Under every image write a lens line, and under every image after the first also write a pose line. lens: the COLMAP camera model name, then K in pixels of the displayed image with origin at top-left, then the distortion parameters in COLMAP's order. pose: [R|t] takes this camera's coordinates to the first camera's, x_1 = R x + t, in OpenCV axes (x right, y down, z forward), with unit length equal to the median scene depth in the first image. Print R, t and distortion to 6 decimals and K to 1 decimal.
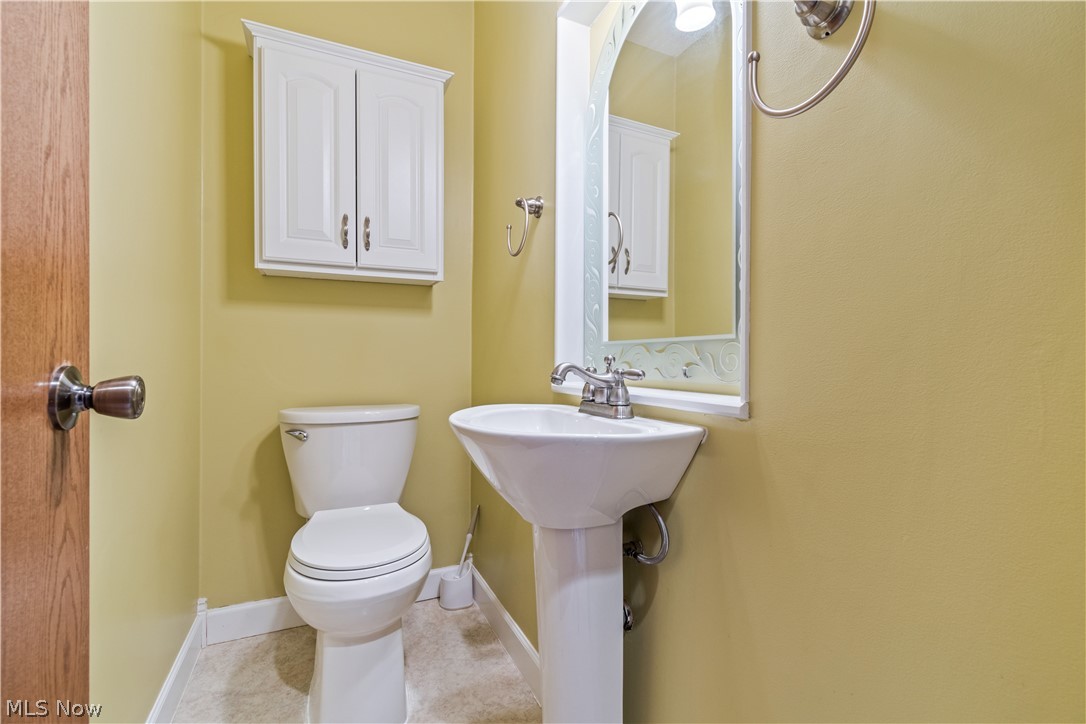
lens RADIAL K [[475.7, 0, 543.0], [0, 475.7, 362.0], [0, 0, 1]] dist [0.001971, -0.000047]
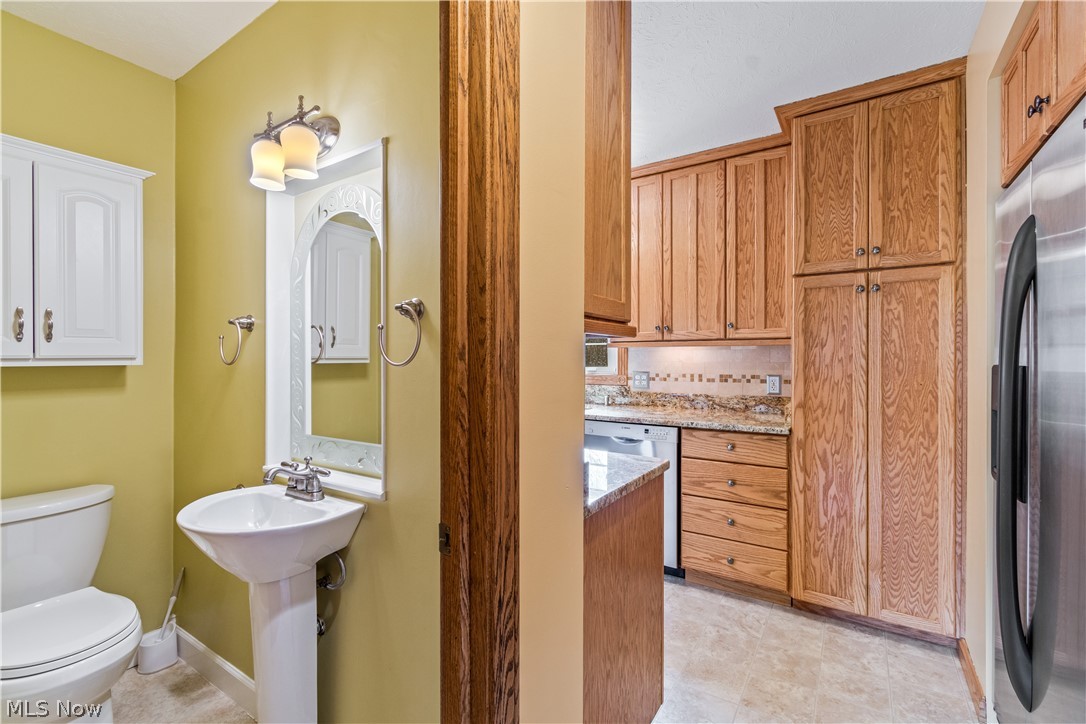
lens RADIAL K [[478.9, 0, 542.5], [0, 478.9, 358.8], [0, 0, 1]] dist [0.002950, -0.000365]
pose [[0.850830, -0.004176, 0.525425, -0.017475], [0.006887, 0.999971, -0.003204, -0.226476], [-0.525397, 0.006345, 0.850834, -0.494411]]
